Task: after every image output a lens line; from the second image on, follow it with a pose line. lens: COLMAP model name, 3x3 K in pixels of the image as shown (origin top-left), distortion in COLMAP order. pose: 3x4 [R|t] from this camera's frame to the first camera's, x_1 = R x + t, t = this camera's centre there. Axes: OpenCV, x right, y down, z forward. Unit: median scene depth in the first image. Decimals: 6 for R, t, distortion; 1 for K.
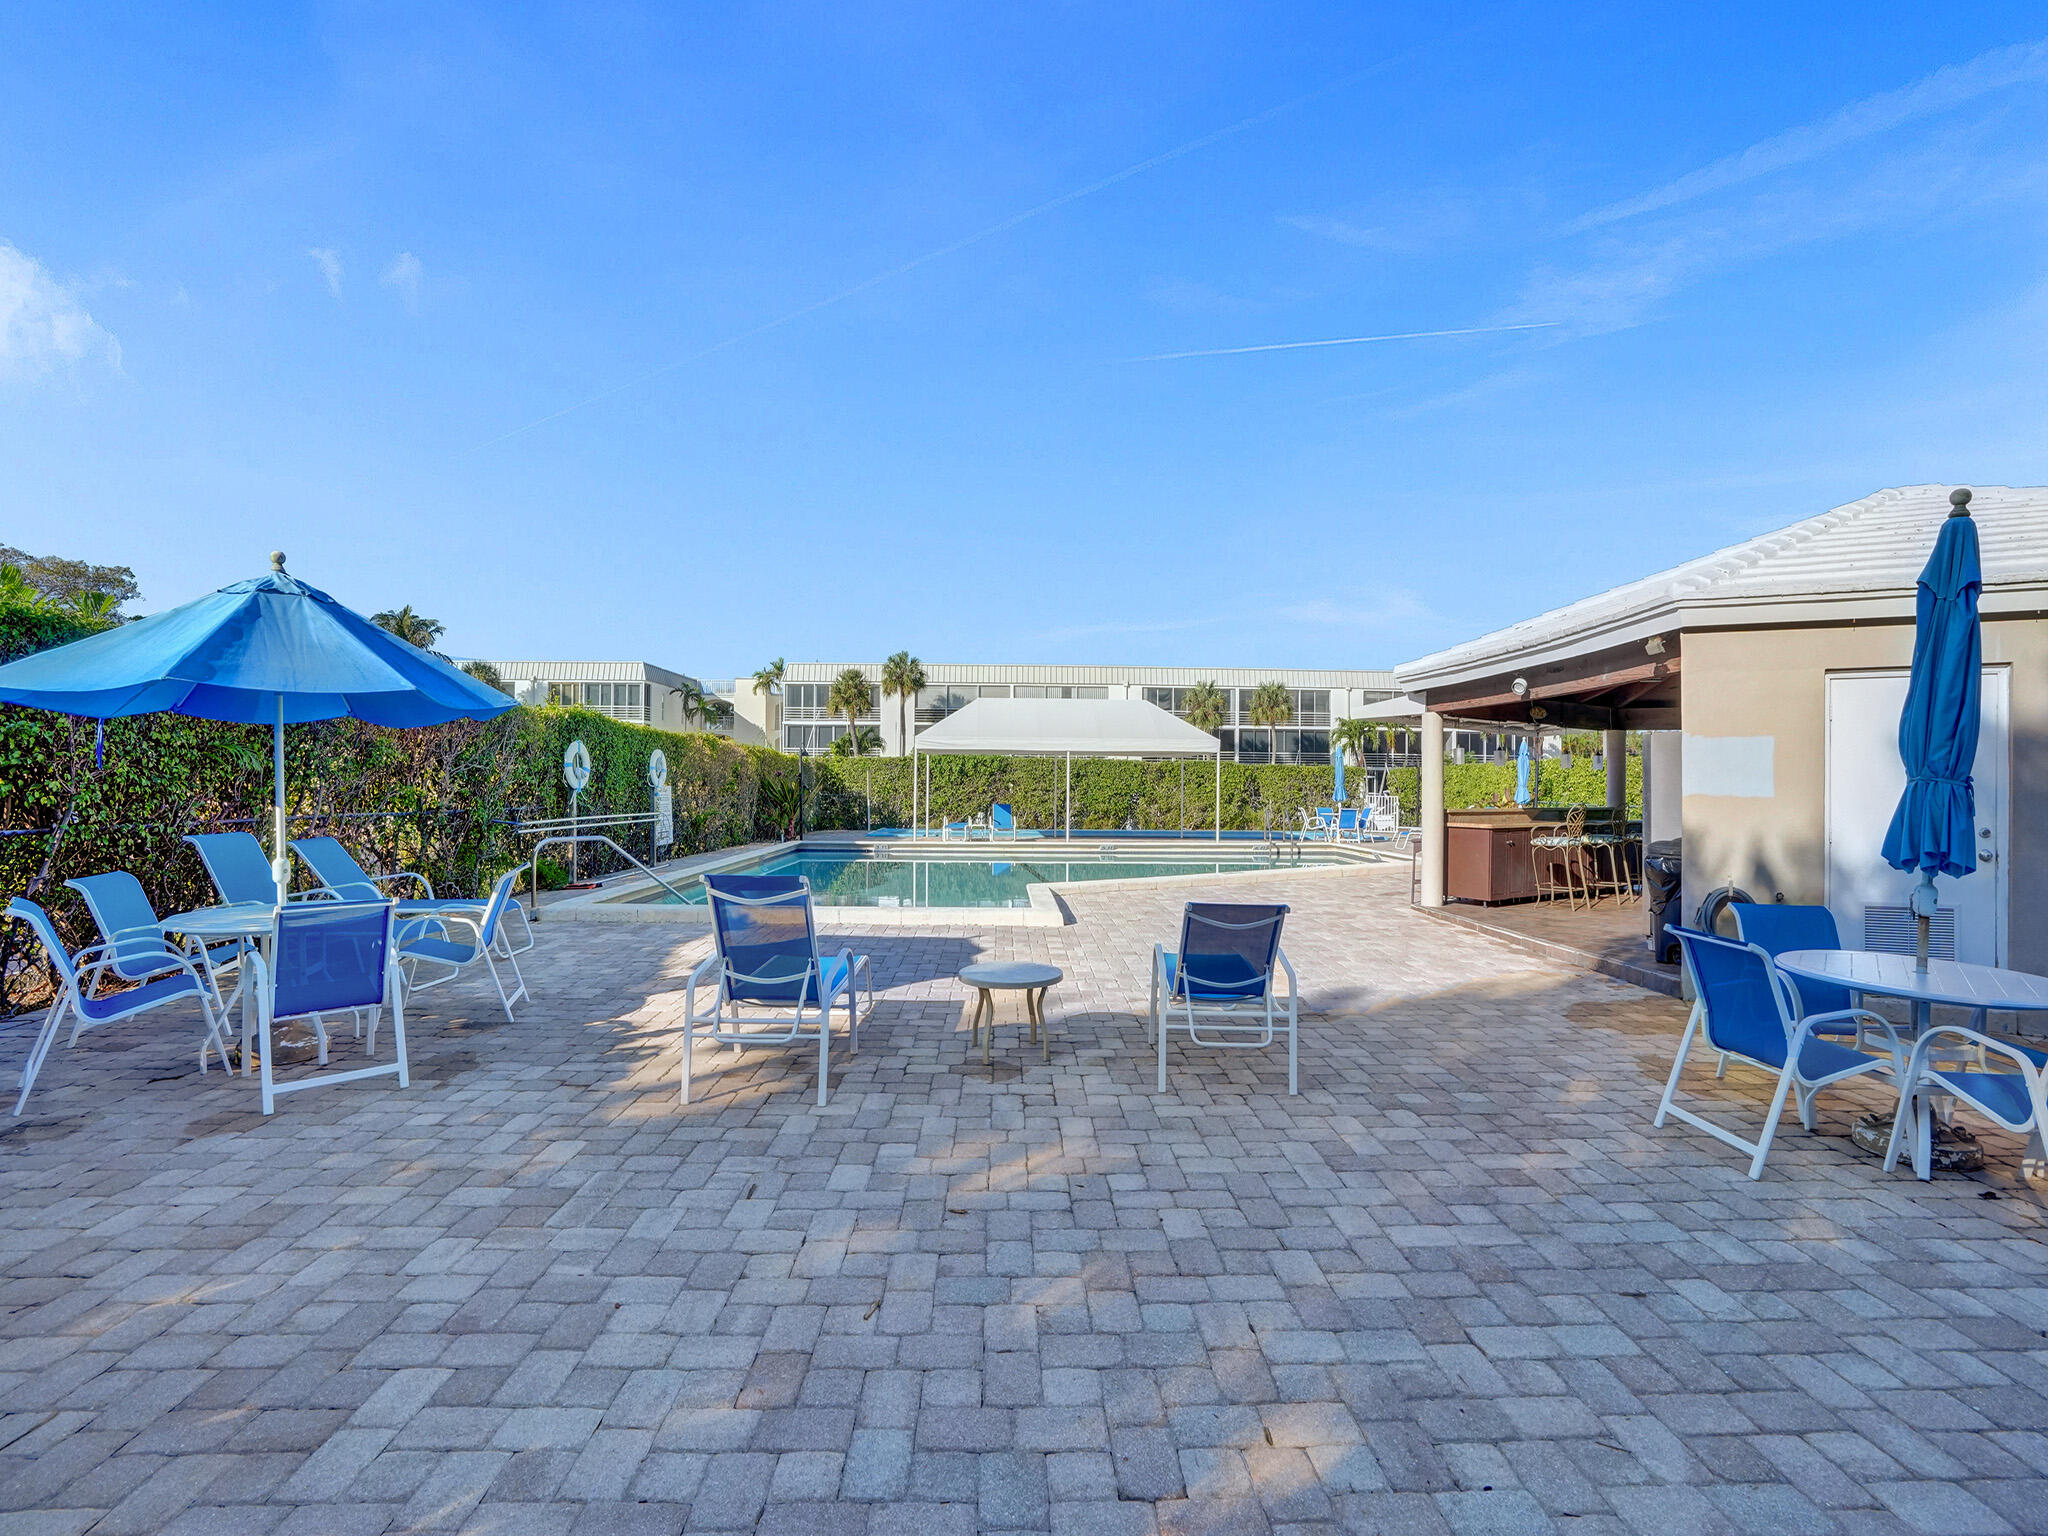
lens RADIAL K [[948.0, 0, 1032.1], [0, 948.0, 771.3], [0, 0, 1]] dist [-0.058119, 0.019634]
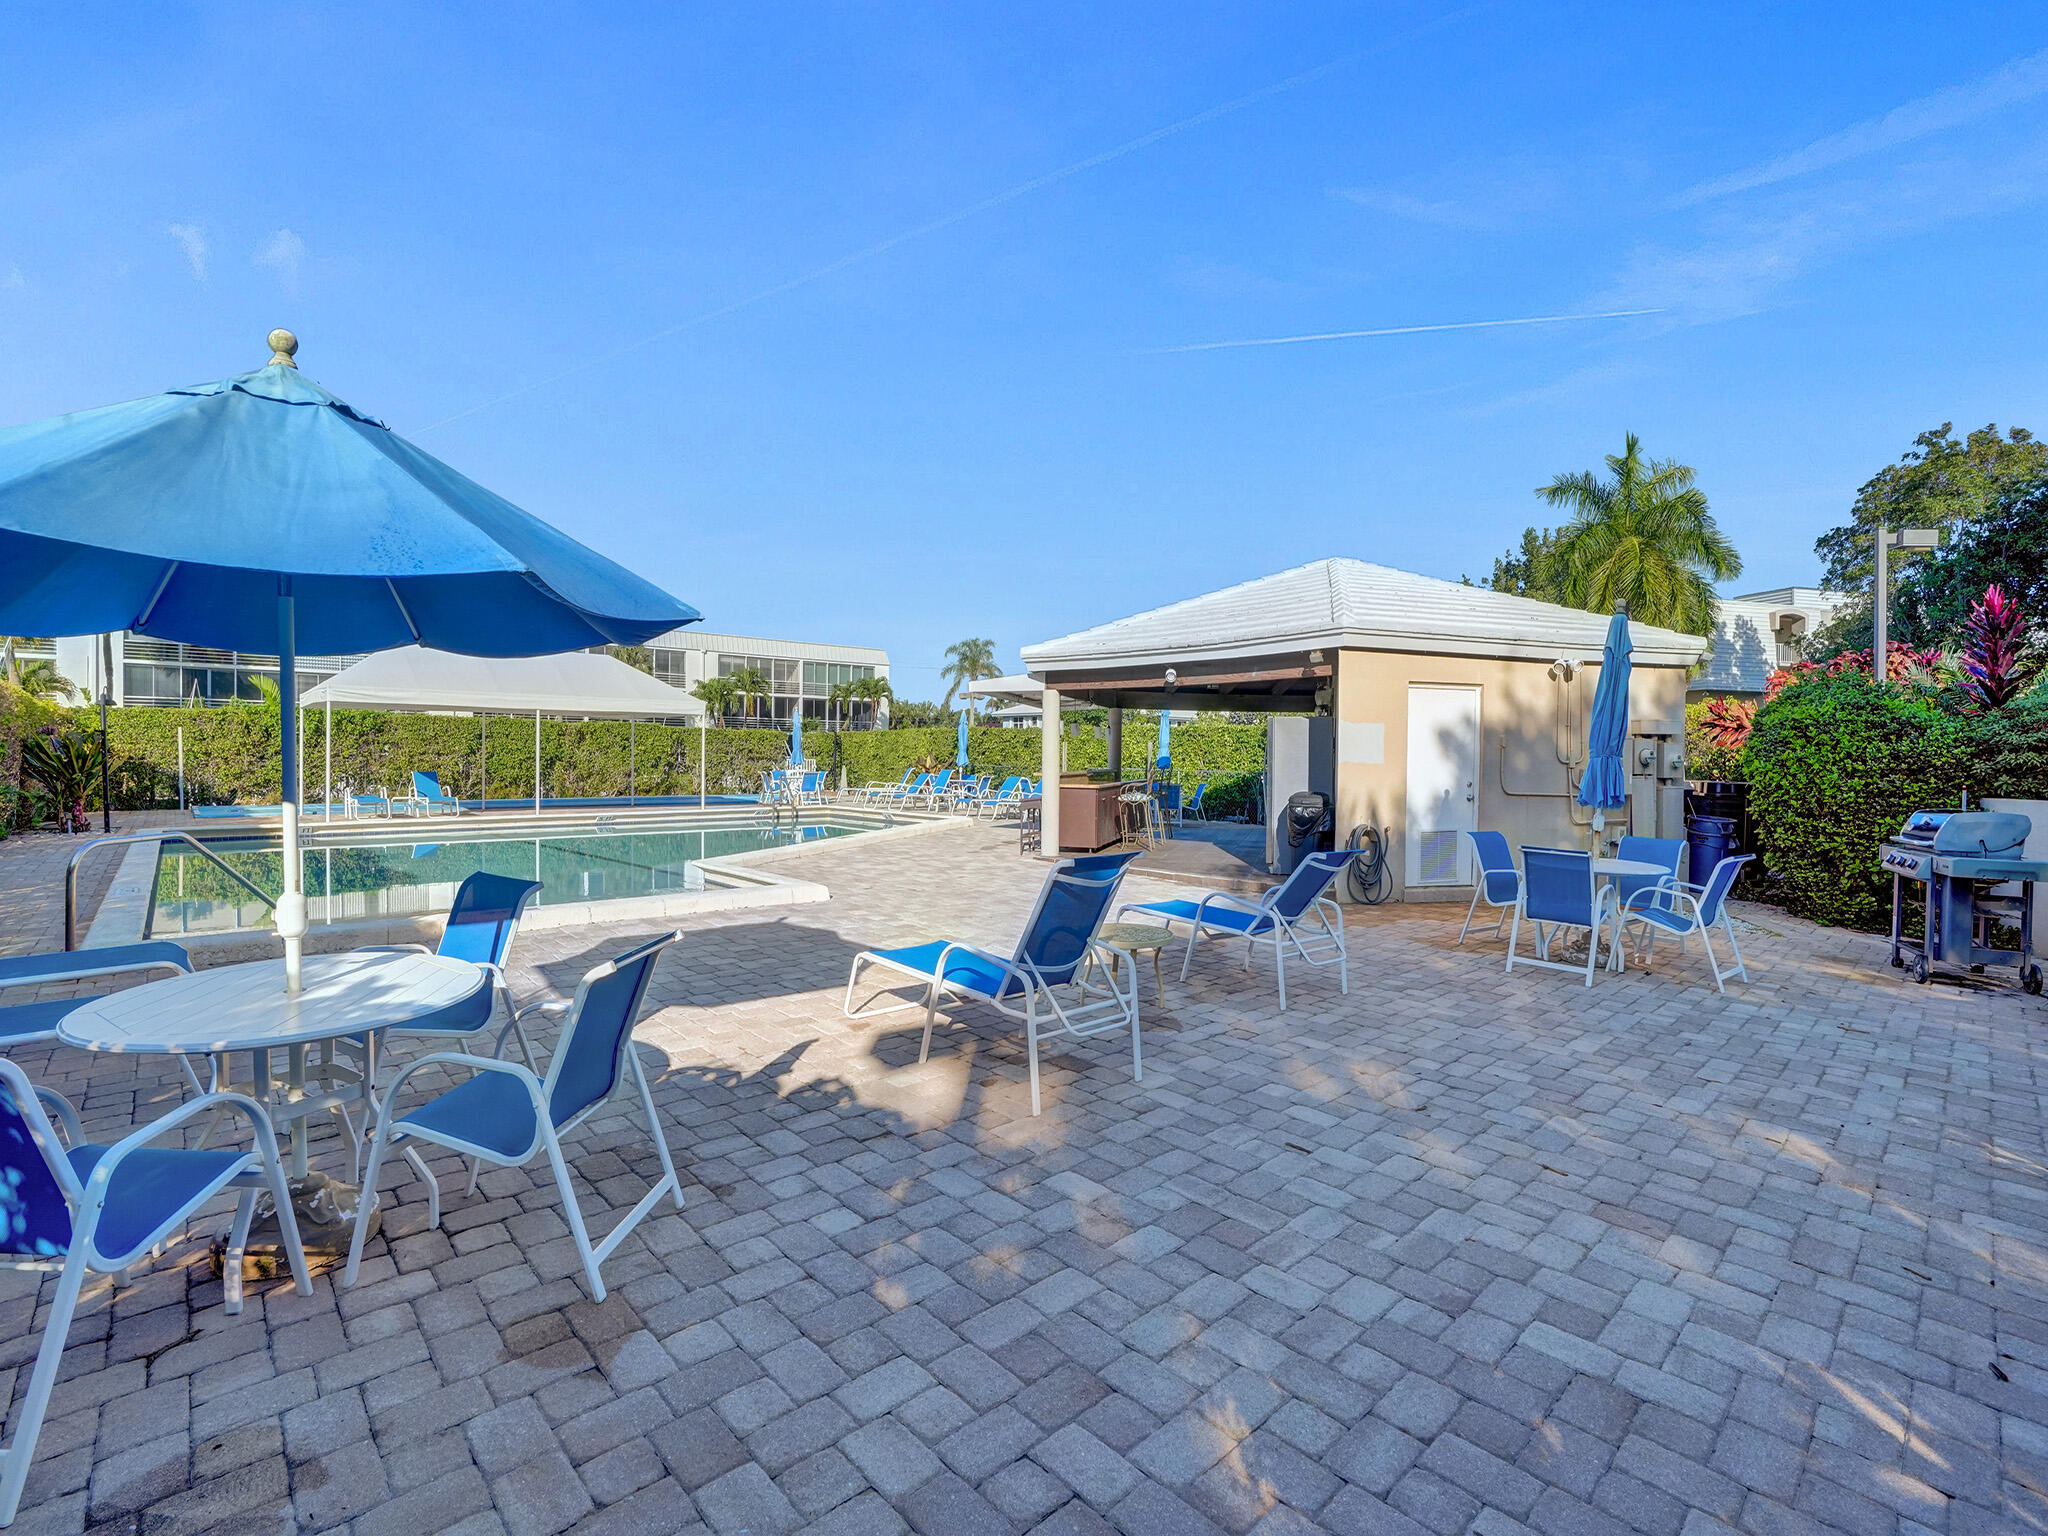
lens RADIAL K [[948.0, 0, 1029.7], [0, 948.0, 767.0], [0, 0, 1]] dist [-0.058119, 0.019634]
pose [[0.747914, -0.009379, 0.663729, -0.981950], [-0.014666, 0.999423, 0.030649, -0.007508], [-0.663633, -0.032657, 0.747345, 0.338910]]
